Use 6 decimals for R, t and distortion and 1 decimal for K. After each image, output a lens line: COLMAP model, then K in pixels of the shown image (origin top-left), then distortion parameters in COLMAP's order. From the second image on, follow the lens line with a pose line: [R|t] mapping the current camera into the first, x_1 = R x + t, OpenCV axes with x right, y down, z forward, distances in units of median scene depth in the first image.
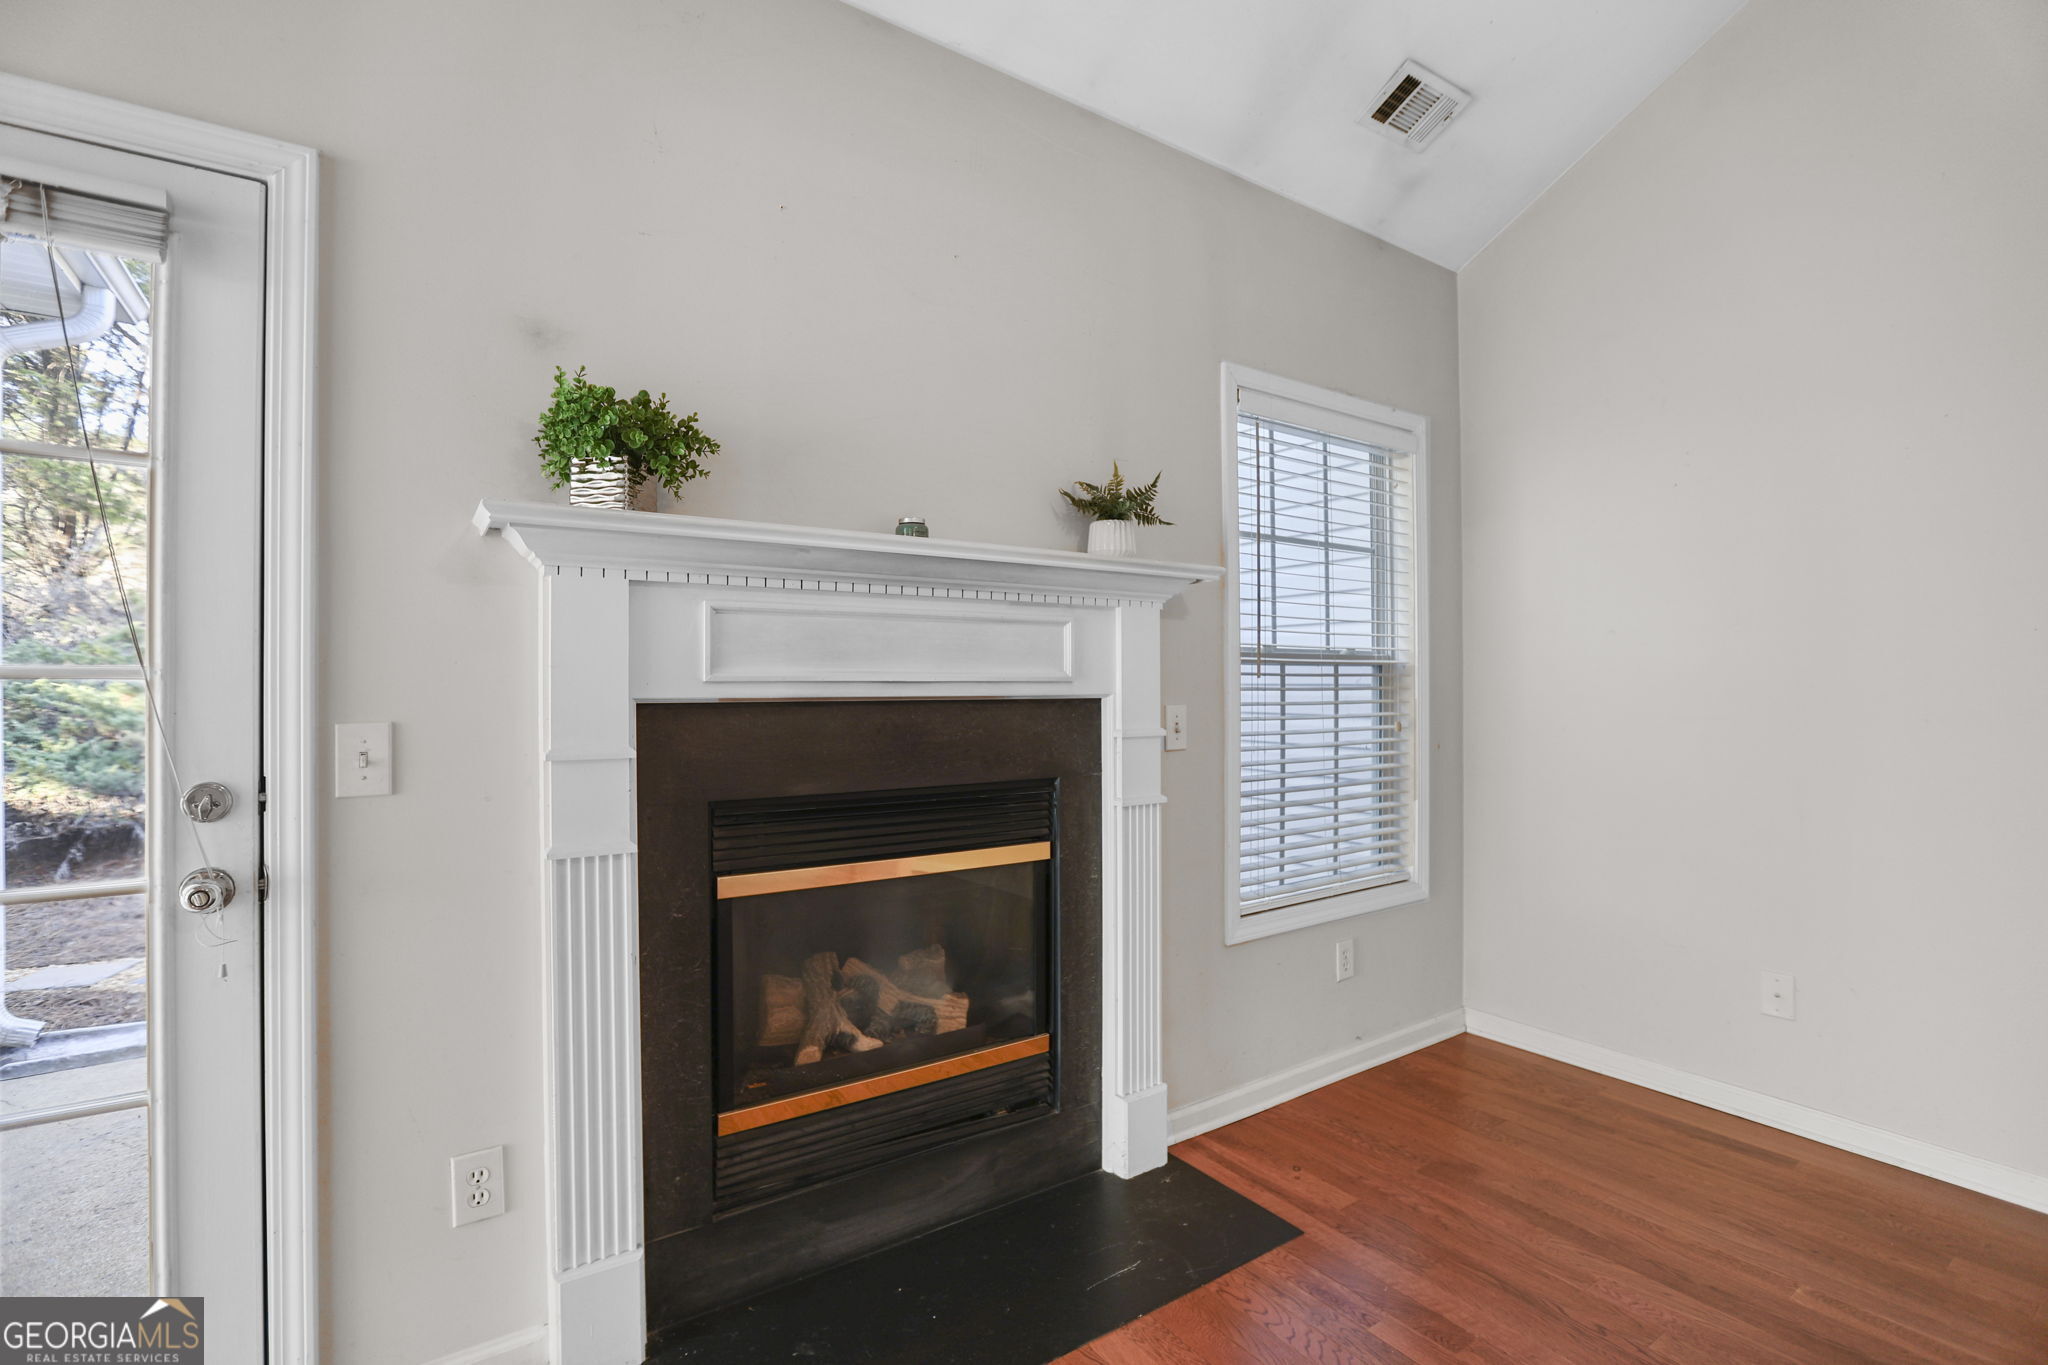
lens RADIAL K [[951.9, 0, 1014.6], [0, 951.9, 678.6], [0, 0, 1]] dist [-0.038945, 0.016995]
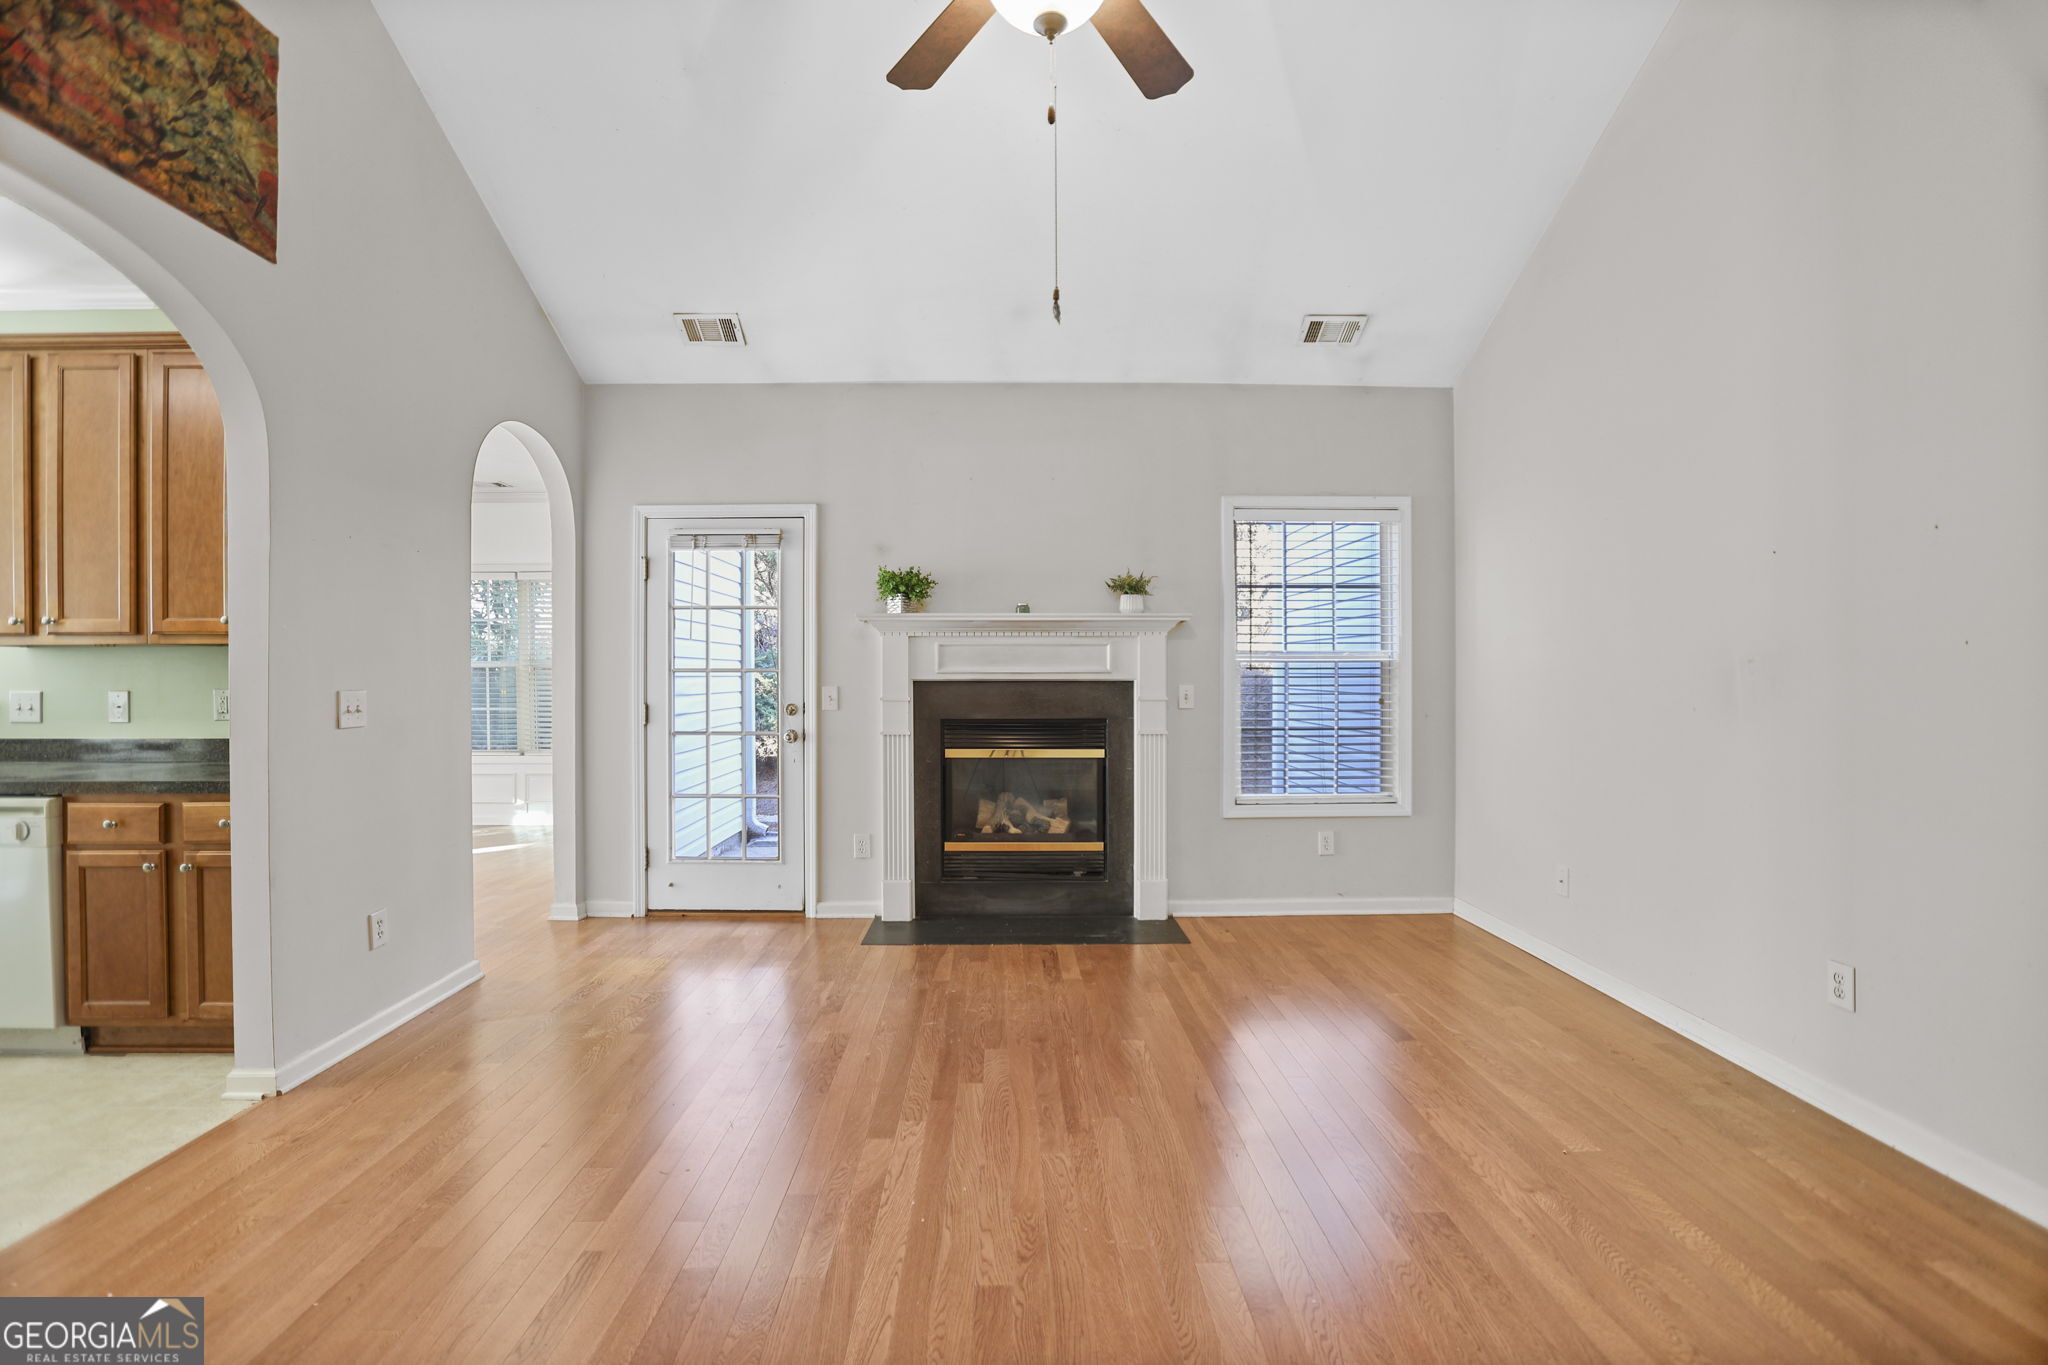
lens RADIAL K [[919.7, 0, 1004.9], [0, 919.7, 676.1], [0, 0, 1]] dist [-0.016140, 0.000123]
pose [[0.829548, 0.001021, -0.558435, 1.073134], [0.003145, 0.999974, 0.006500, -0.003397], [0.558427, -0.007148, 0.829523, -0.865497]]
